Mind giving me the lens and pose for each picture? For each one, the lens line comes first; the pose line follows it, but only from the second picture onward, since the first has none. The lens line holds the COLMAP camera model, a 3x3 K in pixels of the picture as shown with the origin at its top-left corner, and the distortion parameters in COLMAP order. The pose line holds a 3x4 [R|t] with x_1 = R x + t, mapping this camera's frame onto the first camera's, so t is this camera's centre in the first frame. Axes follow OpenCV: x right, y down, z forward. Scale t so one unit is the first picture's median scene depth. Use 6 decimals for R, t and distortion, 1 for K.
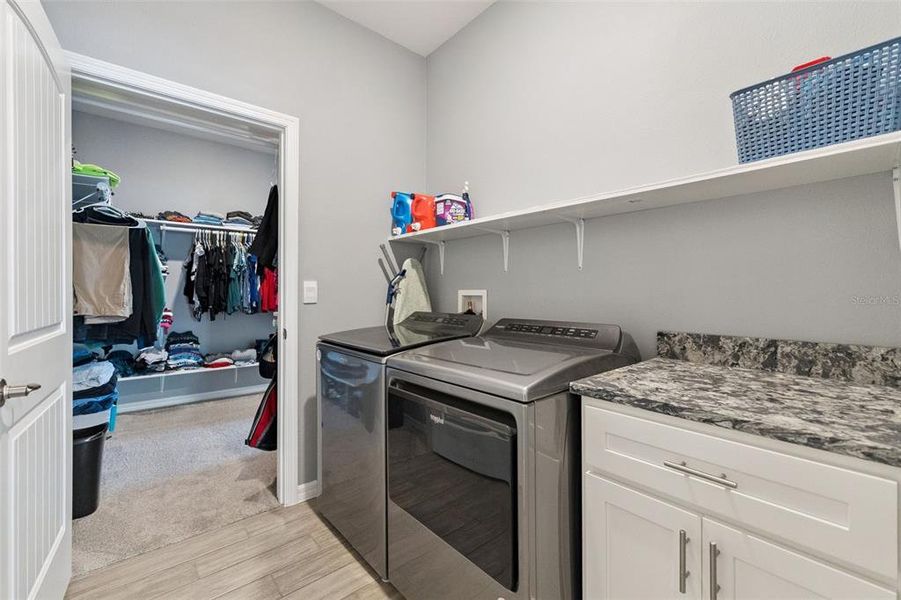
lens RADIAL K [[380.5, 0, 448.4], [0, 380.5, 295.6], [0, 0, 1]] dist [0.002143, 0.001657]
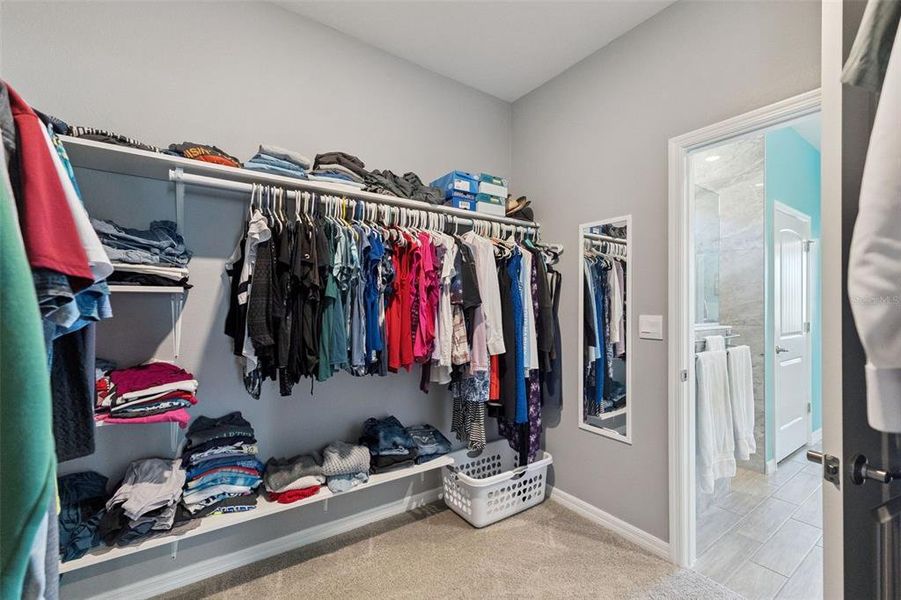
lens RADIAL K [[380.5, 0, 452.2], [0, 380.5, 303.3], [0, 0, 1]] dist [0.002143, 0.001657]
pose [[0.994774, 0.005458, -0.101956, -0.387079], [-0.006656, 0.999913, -0.011416, -0.035571], [0.101884, 0.012035, 0.994723, 0.587844]]
